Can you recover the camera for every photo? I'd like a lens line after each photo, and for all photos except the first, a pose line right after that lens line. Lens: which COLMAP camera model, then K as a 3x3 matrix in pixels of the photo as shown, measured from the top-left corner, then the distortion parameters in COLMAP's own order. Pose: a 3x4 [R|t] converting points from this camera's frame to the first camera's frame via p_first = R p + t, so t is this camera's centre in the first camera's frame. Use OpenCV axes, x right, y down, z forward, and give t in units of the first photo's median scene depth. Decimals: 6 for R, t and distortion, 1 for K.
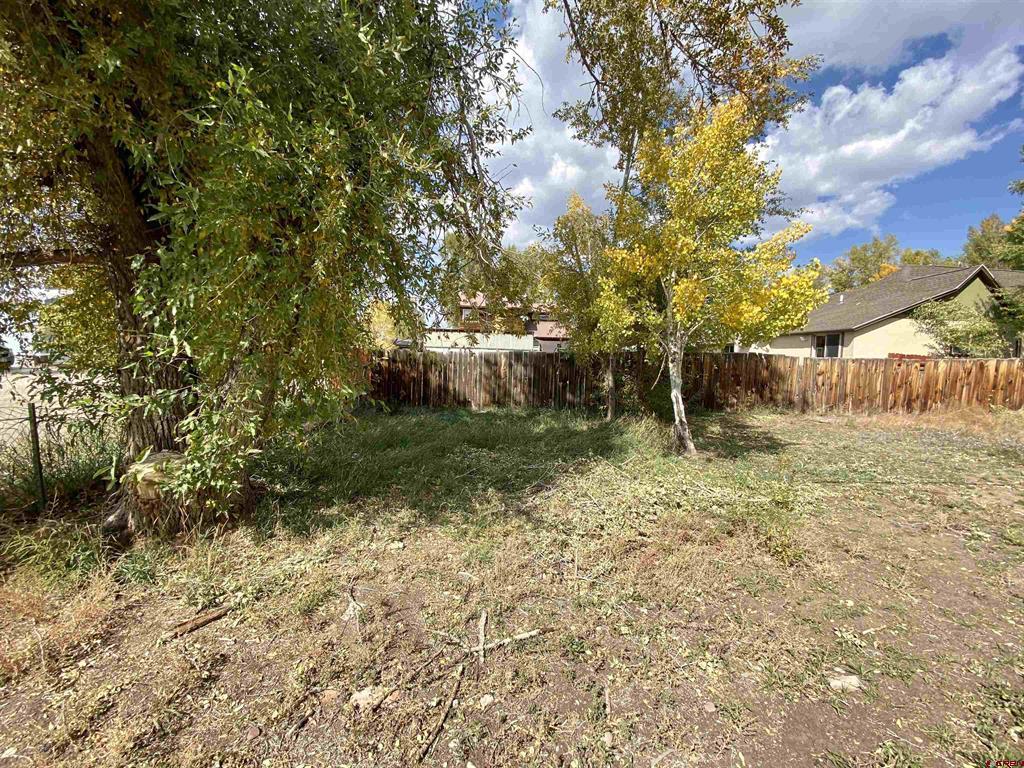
lens RADIAL K [[411.8, 0, 512.0], [0, 411.8, 384.0], [0, 0, 1]] dist [0.020399, -0.020423]
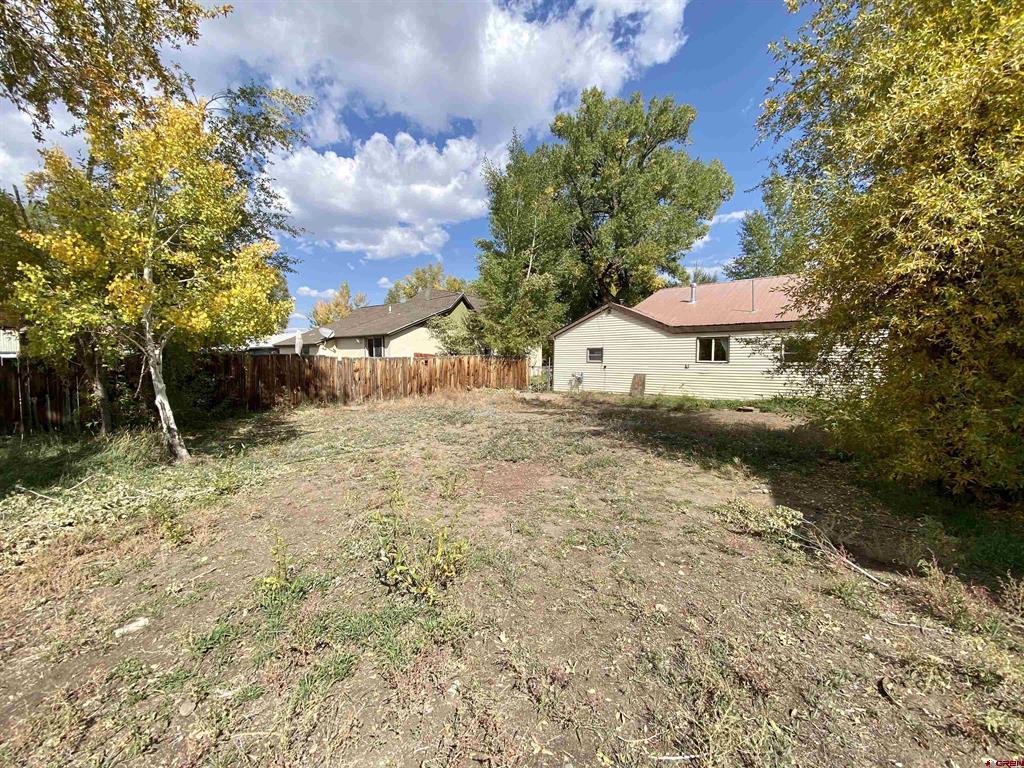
lens RADIAL K [[411.8, 0, 512.0], [0, 411.8, 384.0], [0, 0, 1]] dist [0.020399, -0.020423]
pose [[0.641418, -0.067205, 0.764242, 0.096523], [0.067851, 0.997222, 0.030747, 0.006680], [-0.764185, 0.032133, 0.644196, -0.104171]]
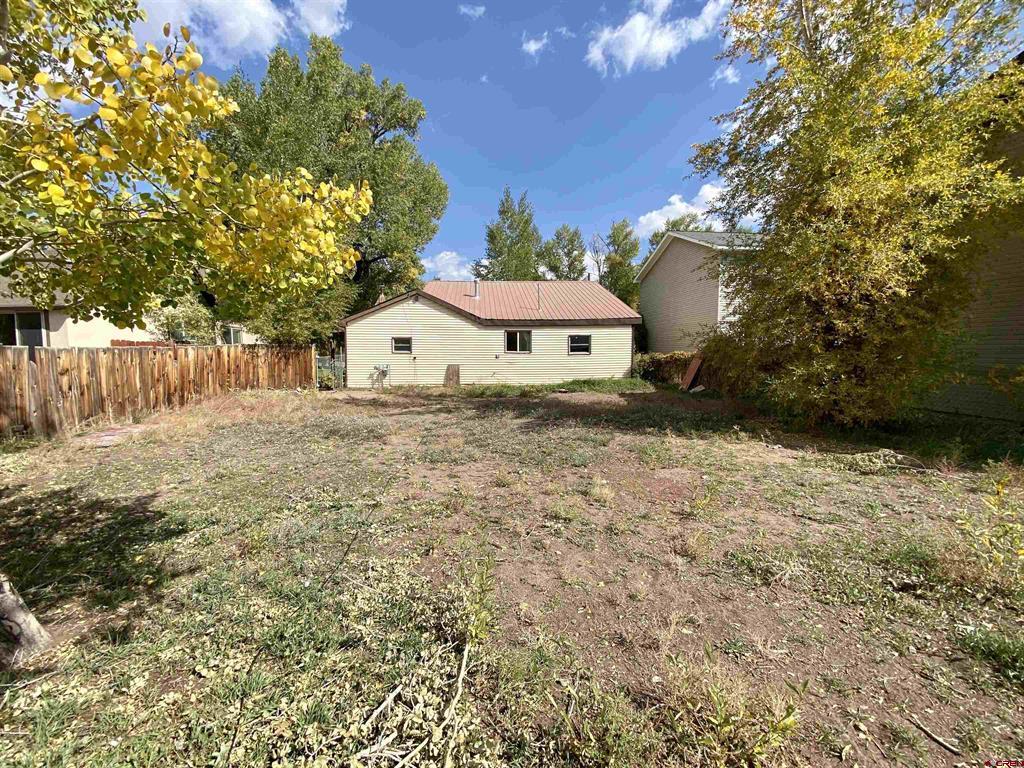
lens RADIAL K [[407.9, 0, 512.0], [0, 407.9, 384.0], [0, 0, 1]] dist [0.018516, -0.019114]
pose [[-0.080599, -0.105100, 0.991190, 0.056081], [0.069593, 0.991405, 0.110782, -0.024228], [-0.994314, 0.077909, -0.072592, 0.306641]]
